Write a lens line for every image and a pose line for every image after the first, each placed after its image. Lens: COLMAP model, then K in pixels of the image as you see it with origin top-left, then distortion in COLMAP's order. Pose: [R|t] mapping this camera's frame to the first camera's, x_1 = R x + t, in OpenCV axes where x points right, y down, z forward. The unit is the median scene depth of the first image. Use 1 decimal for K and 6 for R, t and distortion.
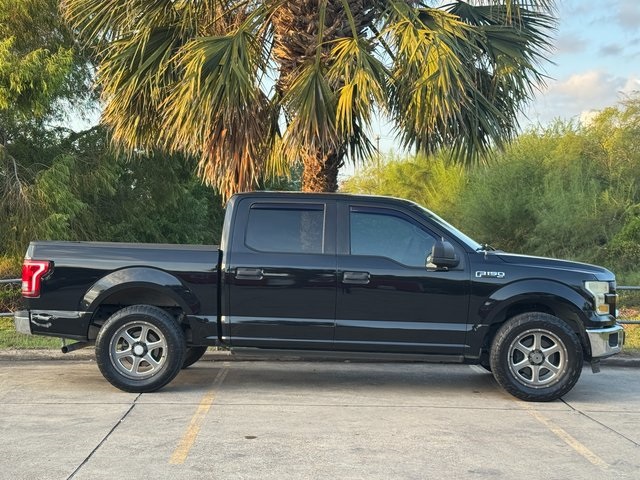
lens RADIAL K [[1101.7, 0, 322.8], [0, 1101.7, 237.7], [0, 0, 1]] dist [0.107339, 0.000000]
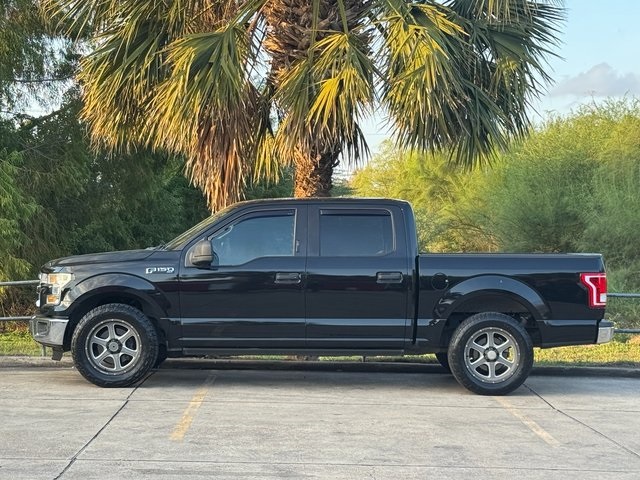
lens RADIAL K [[1444.1, 0, 318.0], [0, 1444.1, 234.5], [0, 0, 1]] dist [0.269893, 0.000000]
pose [[0.999946, 0.008653, -0.005760, 0.009708], [-0.008690, 0.999941, -0.006513, 0.001654], [0.005703, 0.006563, 0.999962, -0.243484]]
